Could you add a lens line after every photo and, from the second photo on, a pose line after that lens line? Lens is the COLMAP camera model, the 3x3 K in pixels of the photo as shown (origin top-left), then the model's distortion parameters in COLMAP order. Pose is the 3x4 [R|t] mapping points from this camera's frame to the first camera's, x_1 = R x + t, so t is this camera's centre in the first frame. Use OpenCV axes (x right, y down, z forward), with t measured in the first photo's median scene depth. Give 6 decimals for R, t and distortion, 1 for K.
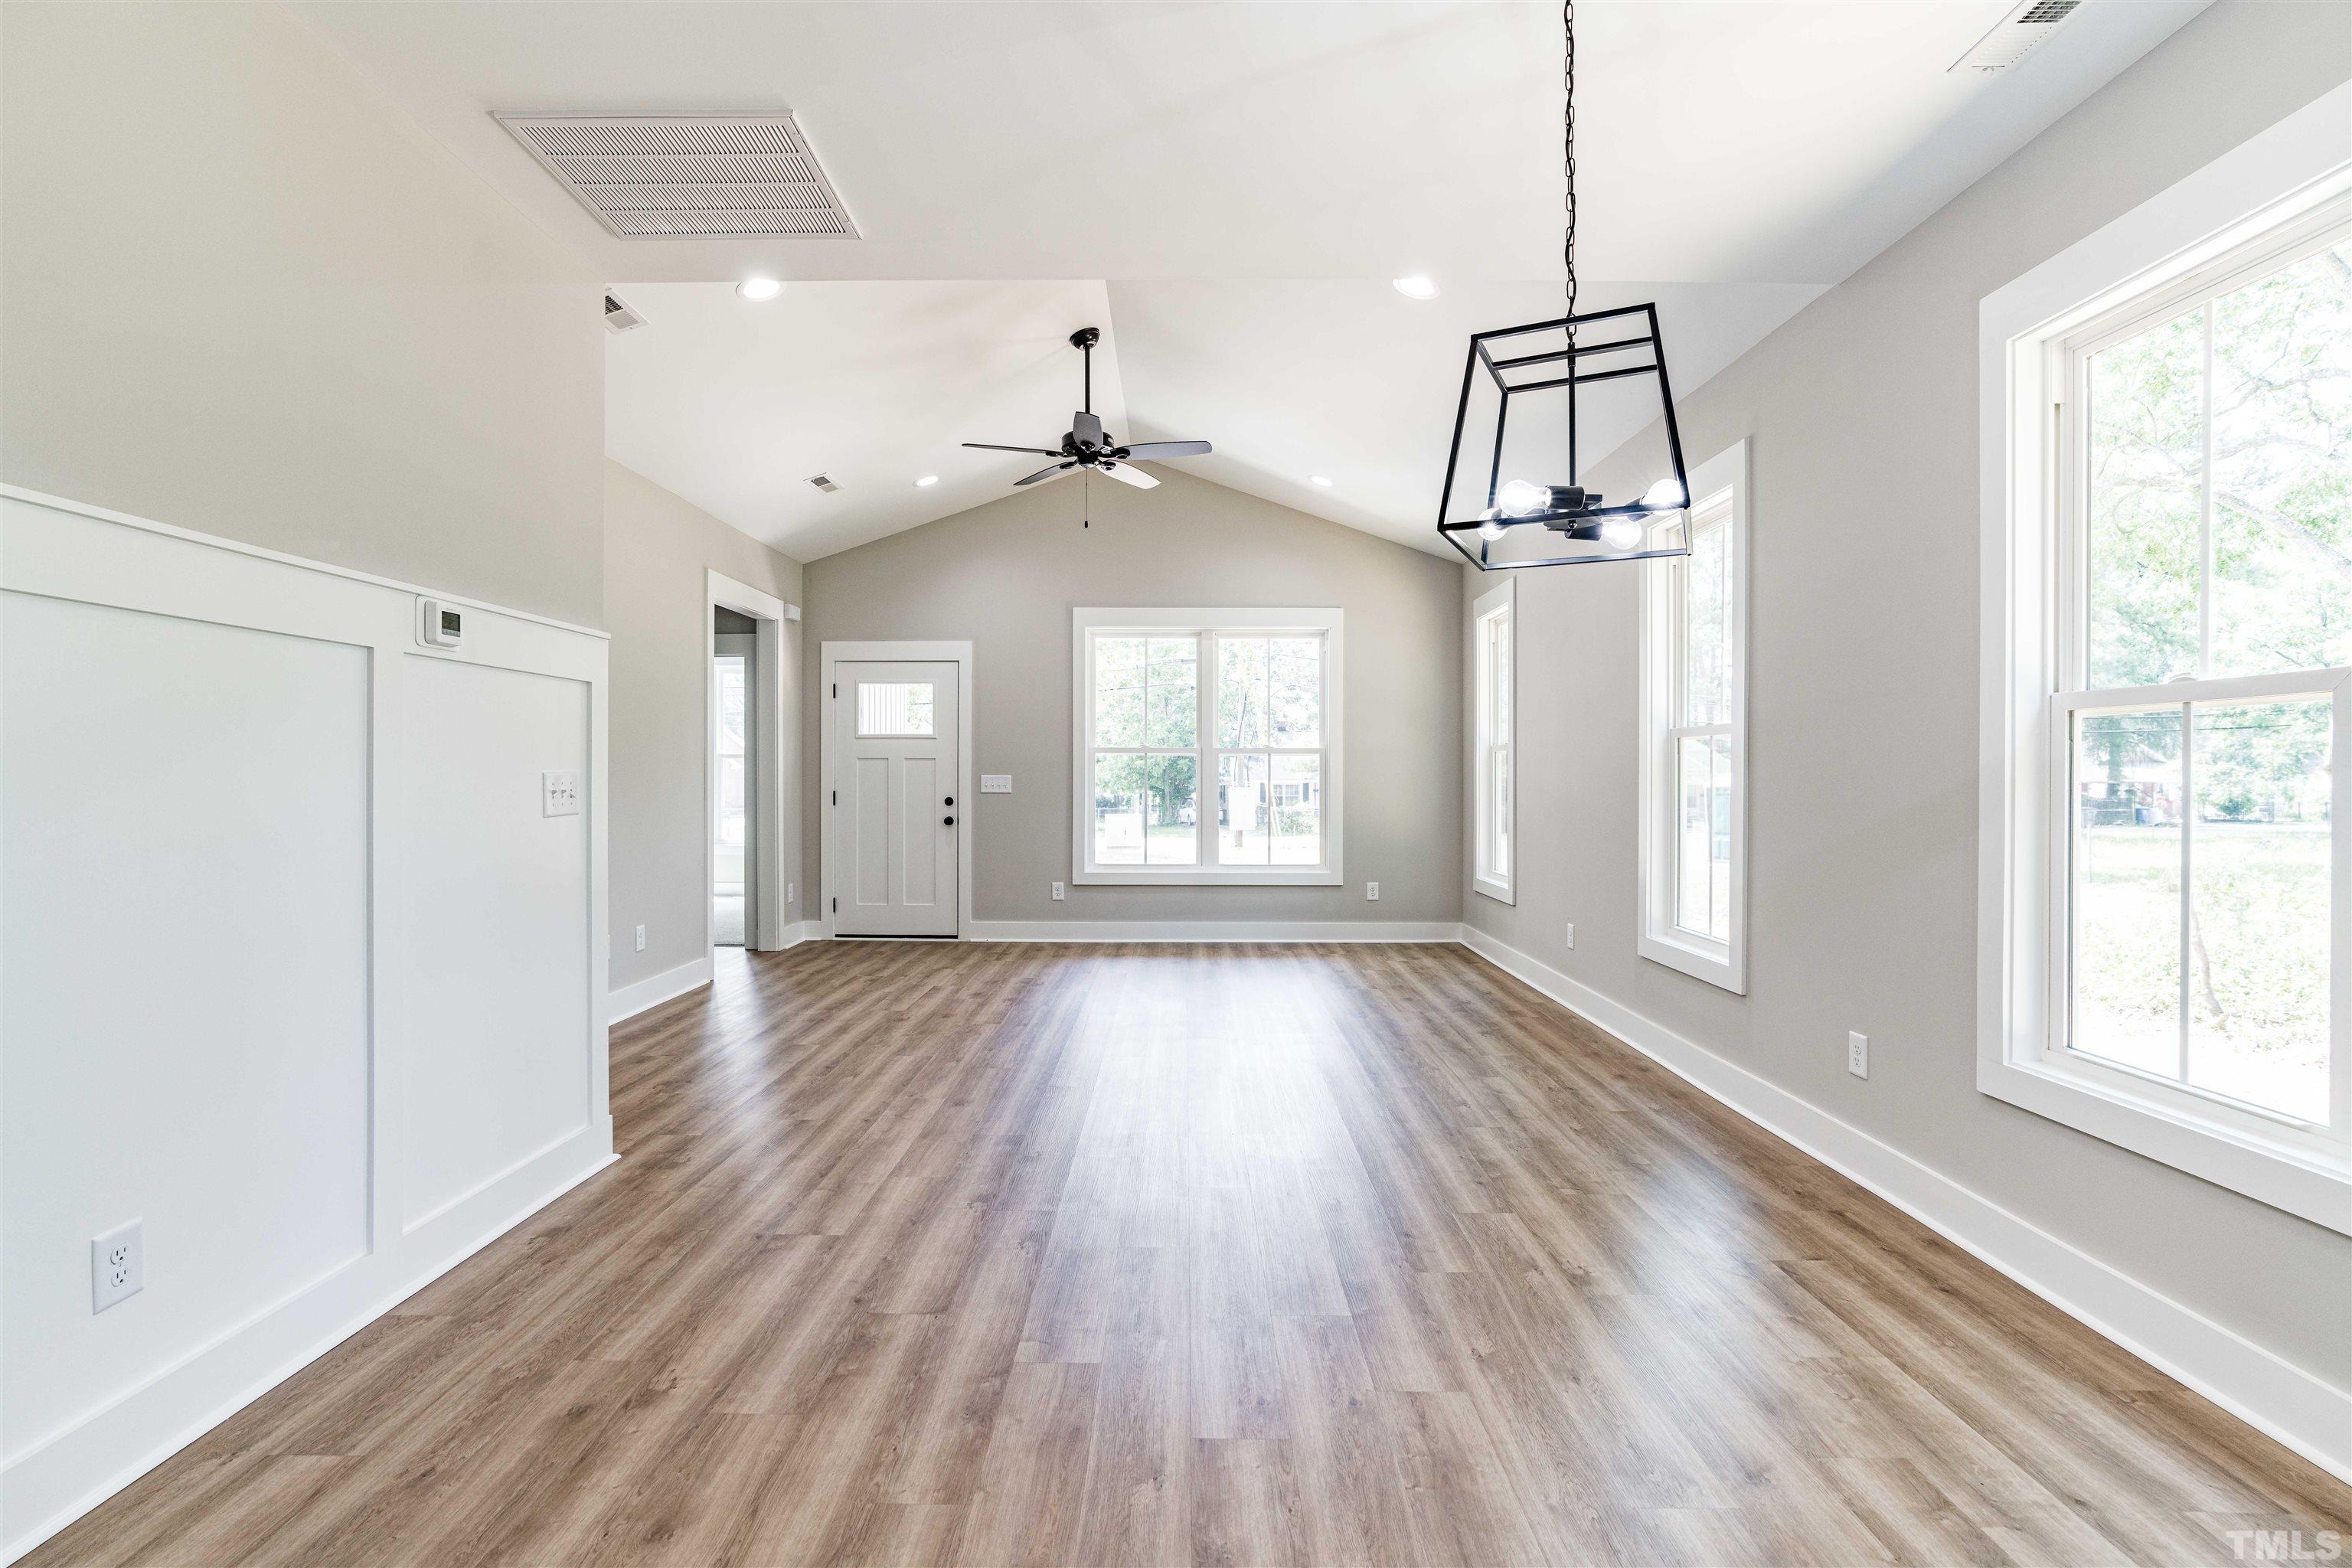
lens RADIAL K [[1082.5, 0, 1179.6], [0, 1082.5, 780.1], [0, 0, 1]] dist [-0.045272, 0.024693]
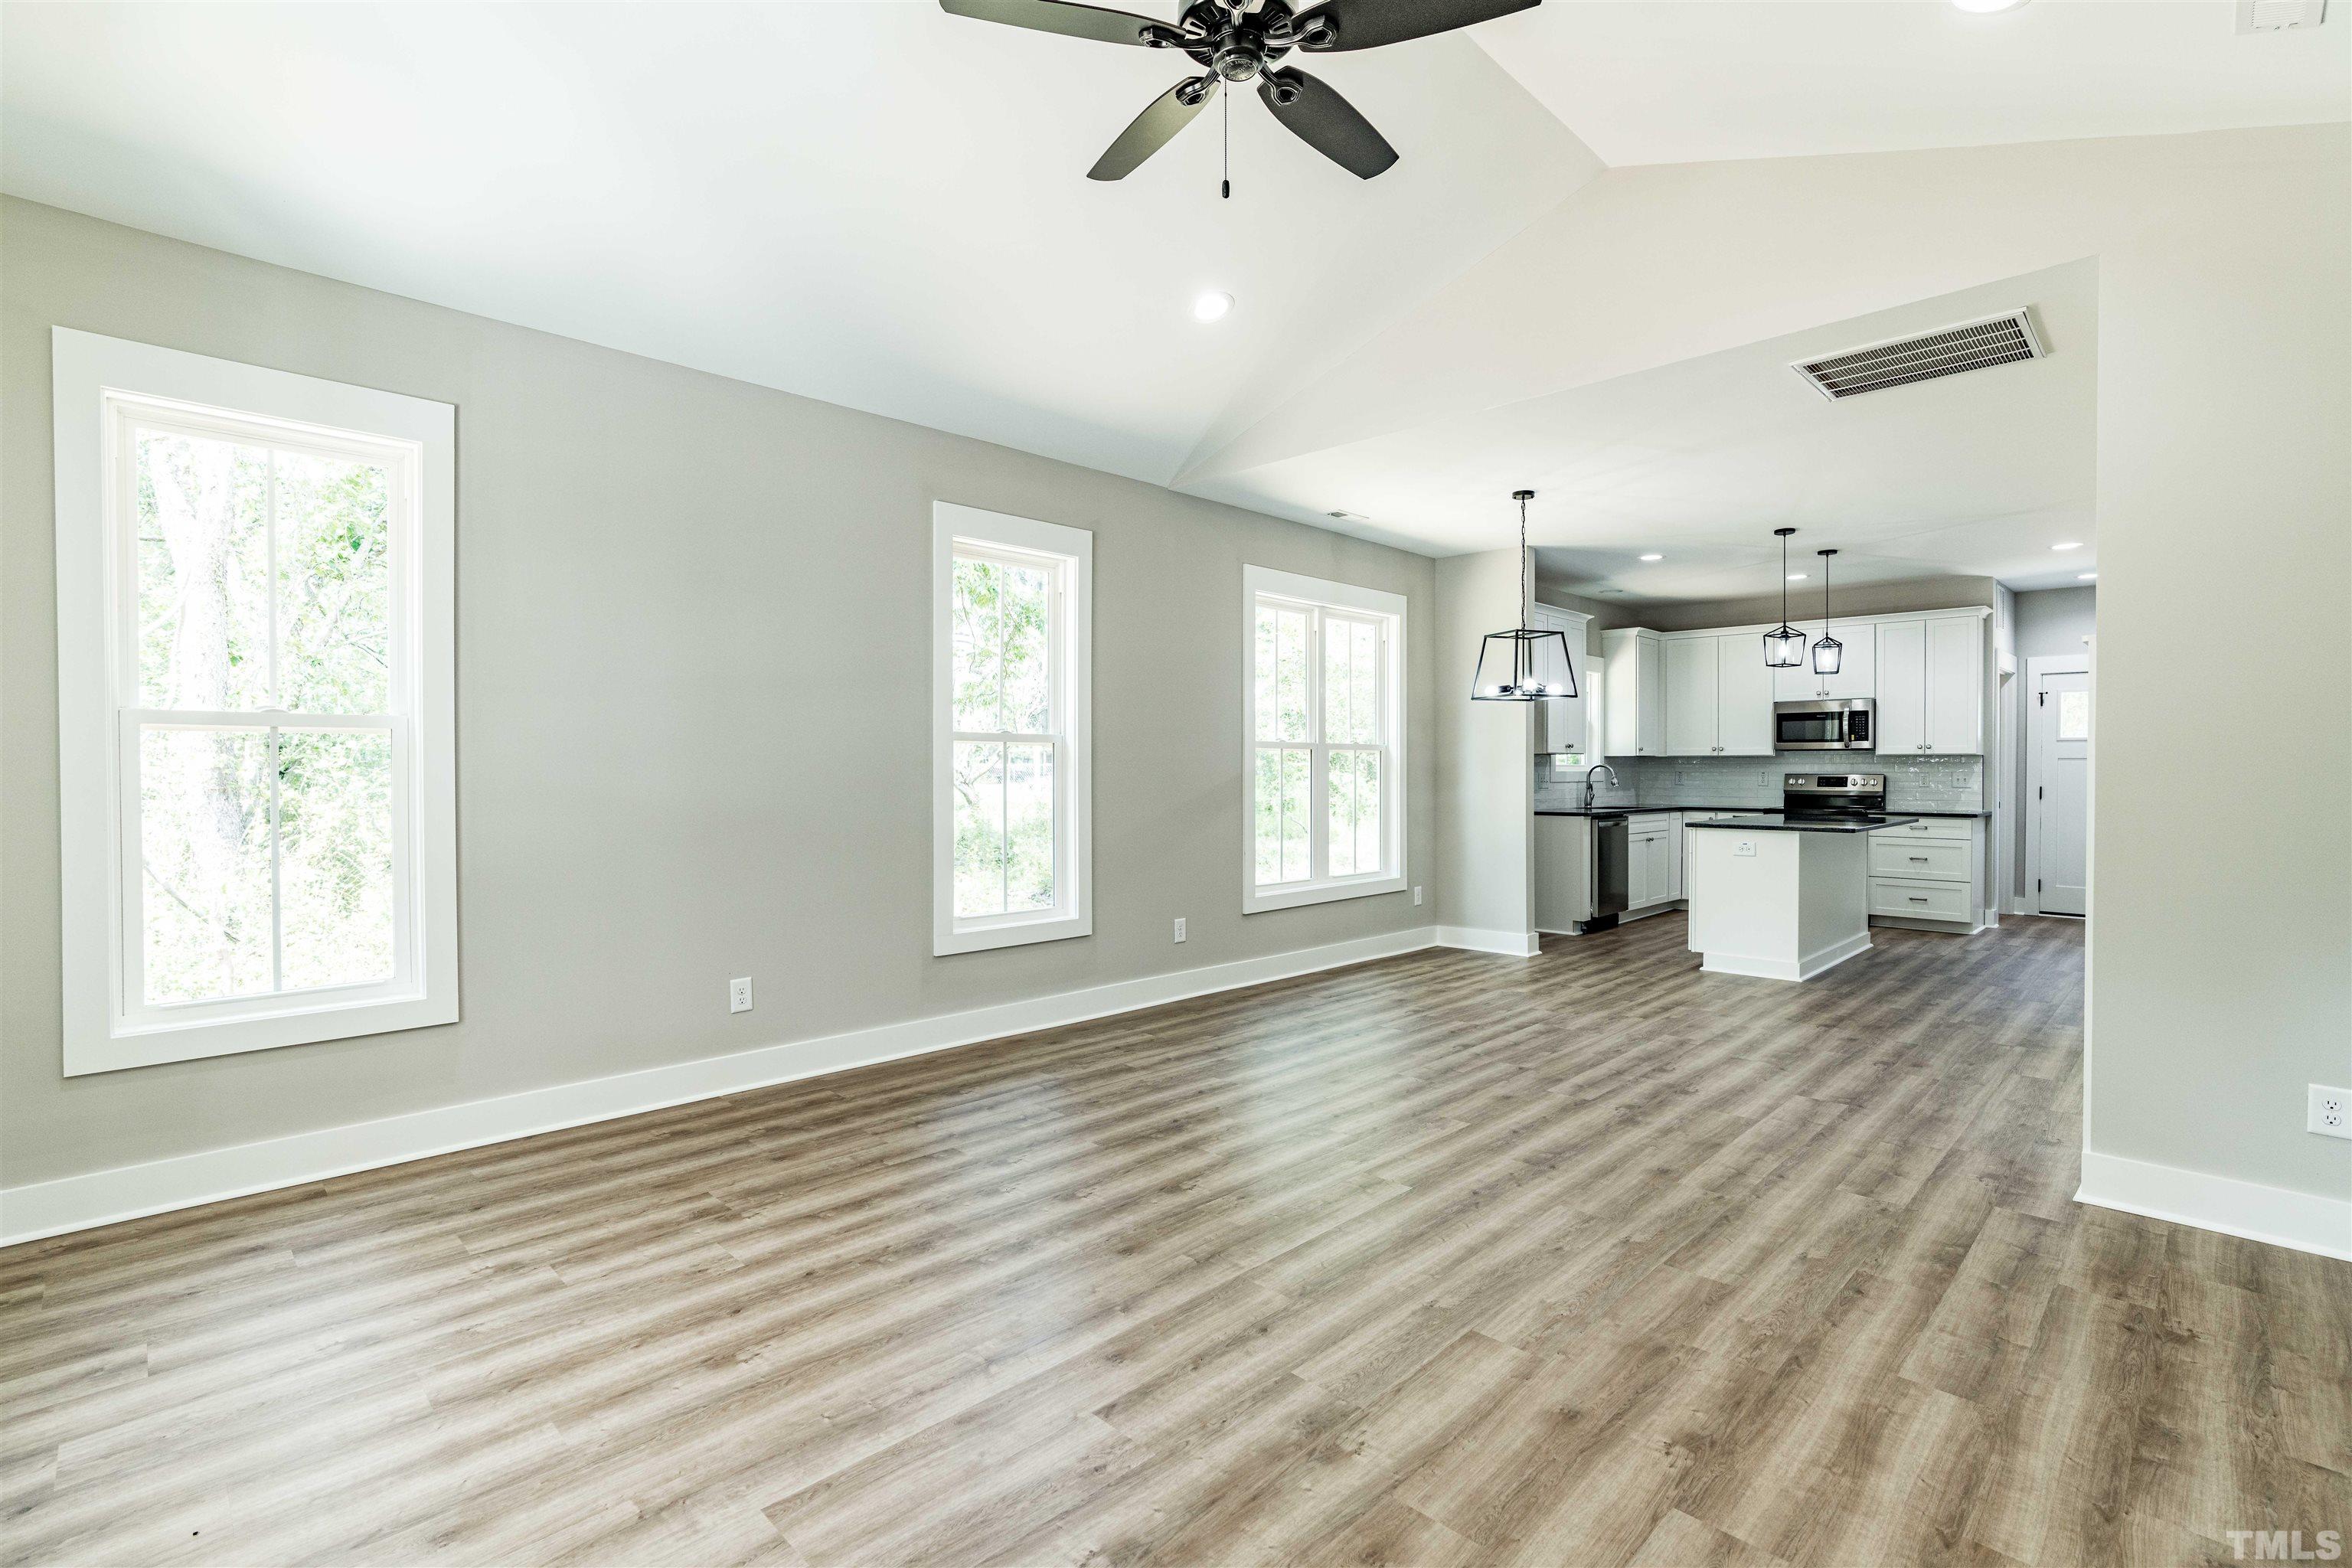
lens RADIAL K [[1082.5, 0, 1179.6], [0, 1082.5, 780.1], [0, 0, 1]] dist [-0.045272, 0.024693]
pose [[-0.710532, -0.011974, 0.703563, -0.285036], [-0.000239, 0.999859, 0.016775, -0.011726], [-0.703665, 0.011751, -0.710435, 1.015154]]
